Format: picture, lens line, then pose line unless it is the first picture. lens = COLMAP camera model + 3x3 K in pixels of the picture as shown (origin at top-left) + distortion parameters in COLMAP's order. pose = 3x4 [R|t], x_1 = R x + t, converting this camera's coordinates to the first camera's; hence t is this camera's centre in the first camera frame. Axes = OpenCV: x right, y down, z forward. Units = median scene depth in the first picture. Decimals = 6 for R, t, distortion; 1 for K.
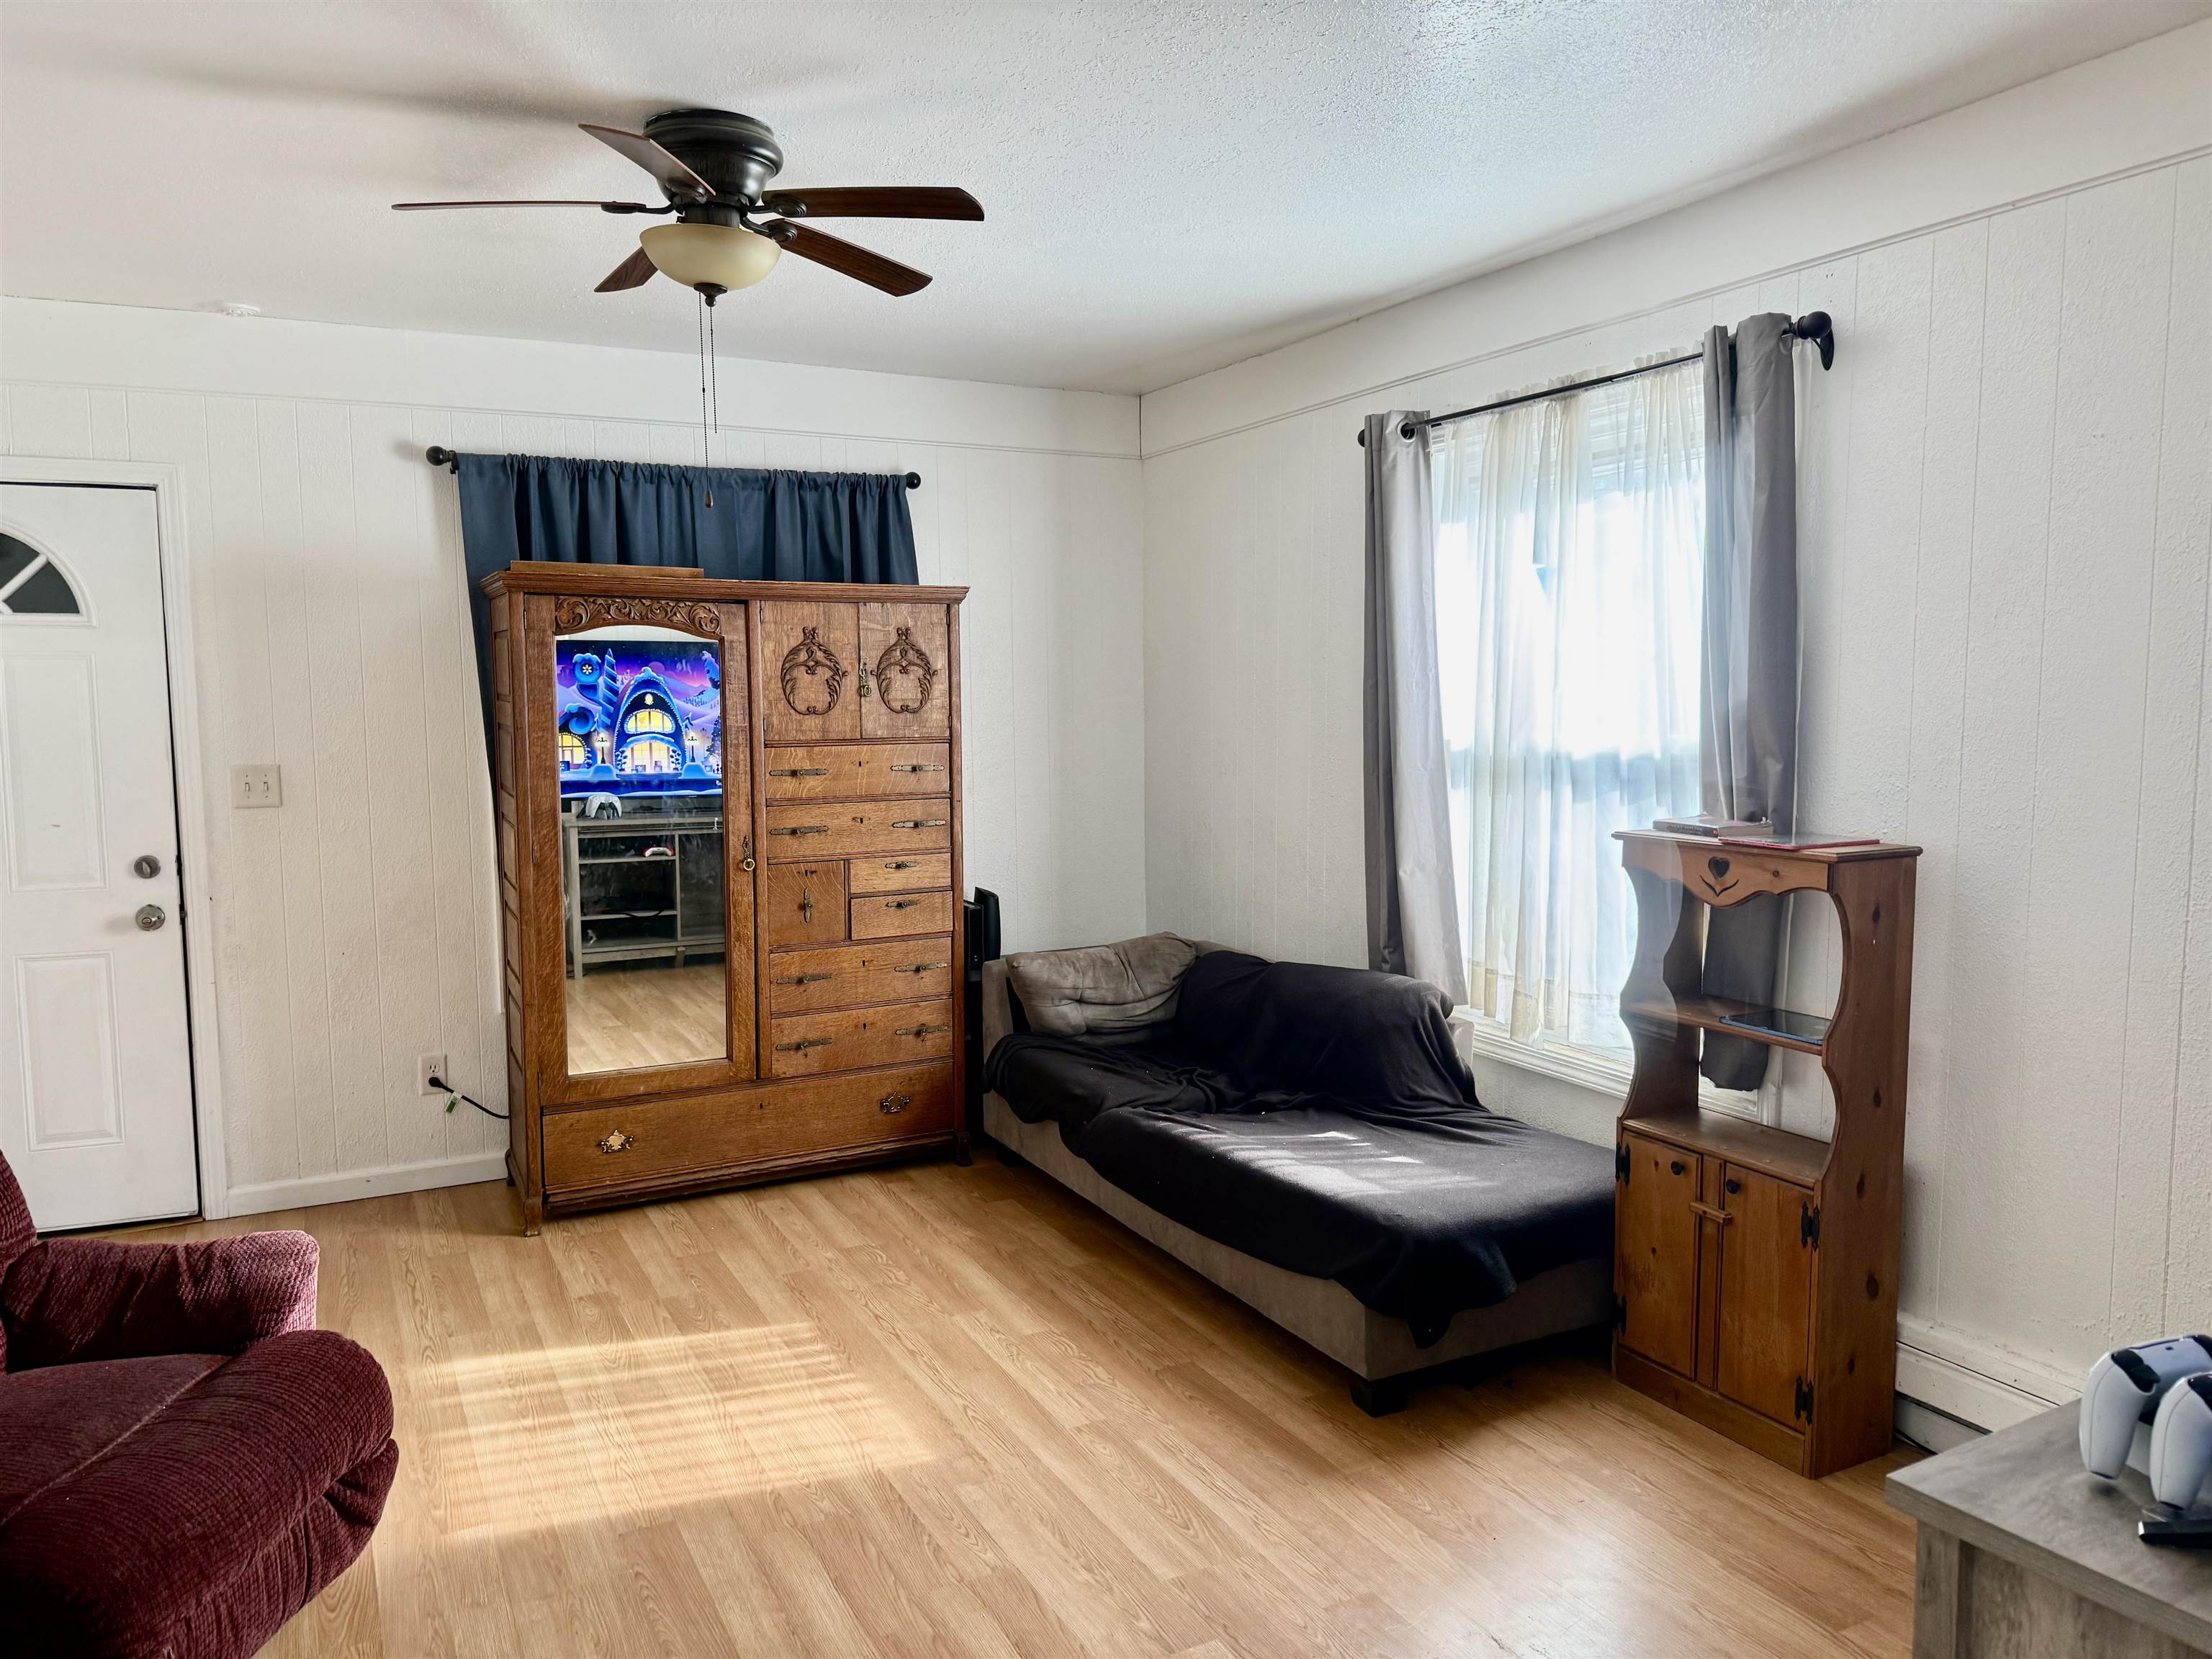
lens RADIAL K [[1532.5, 0, 1141.8], [0, 1532.5, 836.2], [0, 0, 1]] dist [0.043555, -0.055502]
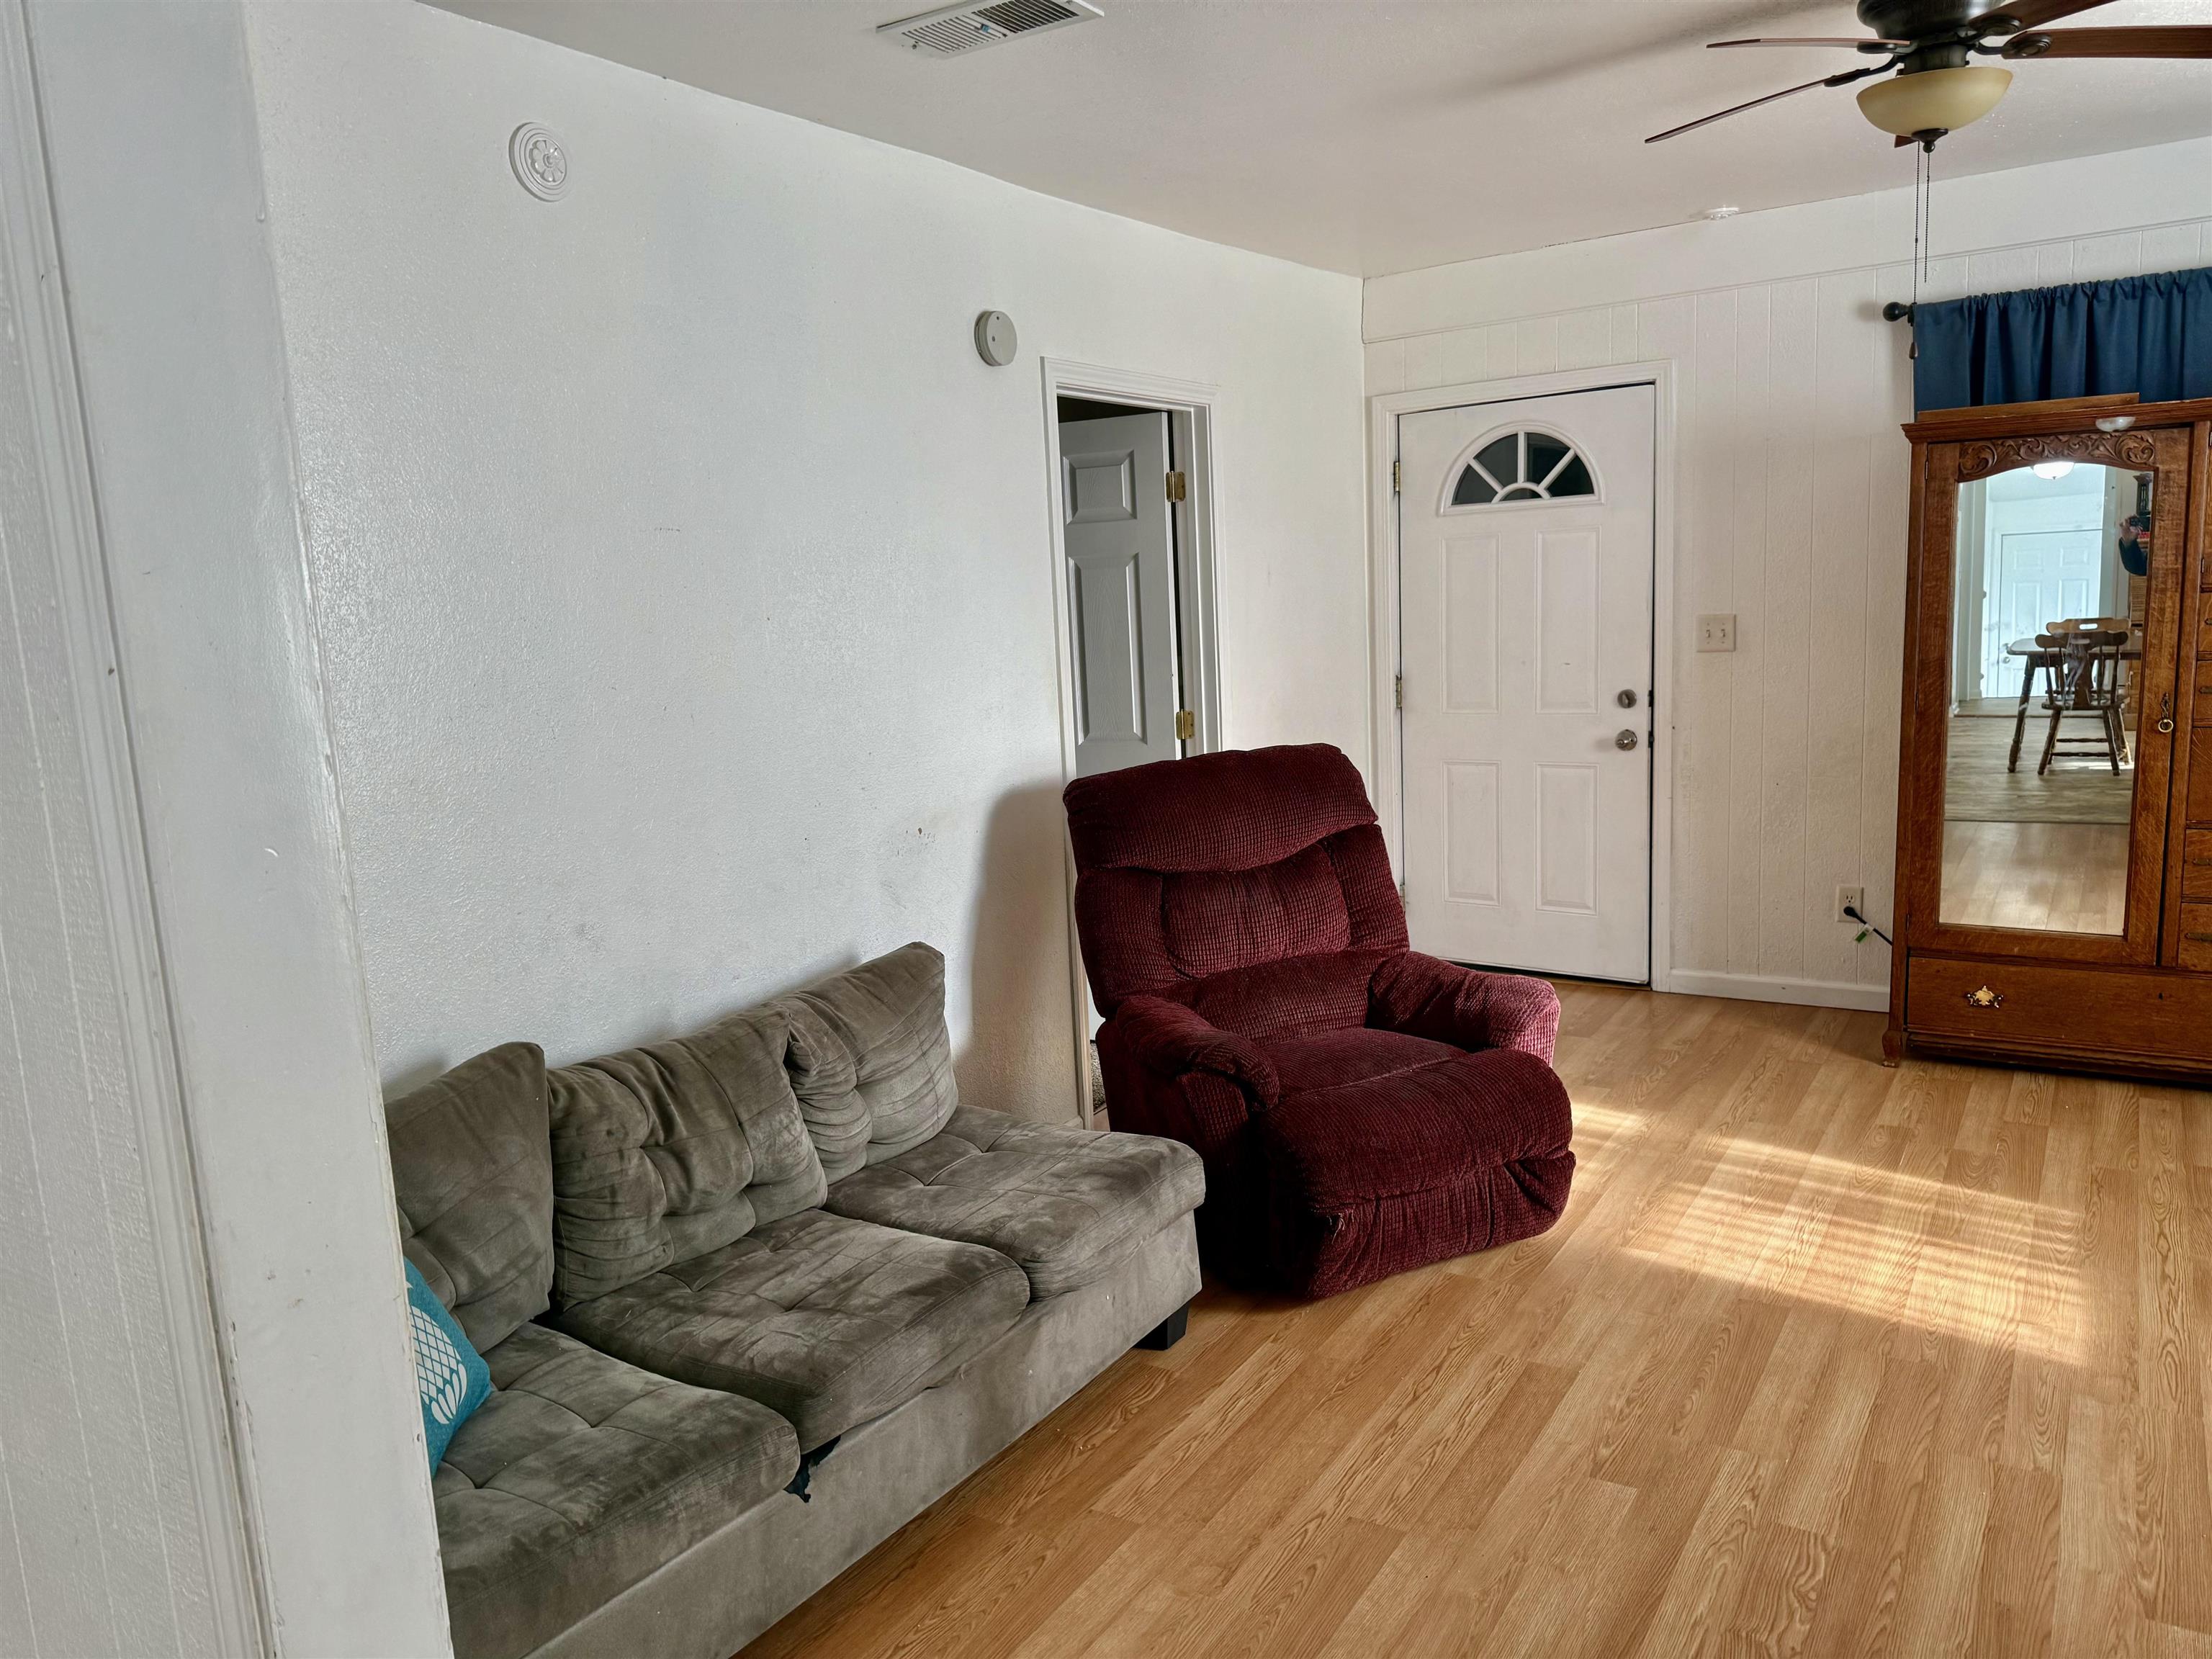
lens RADIAL K [[1532.5, 0, 1141.8], [0, 1532.5, 836.2], [0, 0, 1]] dist [0.043555, -0.055502]
pose [[0.518184, 0.119006, -0.846949, 0.217175], [-0.034217, 0.992364, 0.118504, -0.003898], [0.854585, -0.032427, 0.518299, 0.026283]]
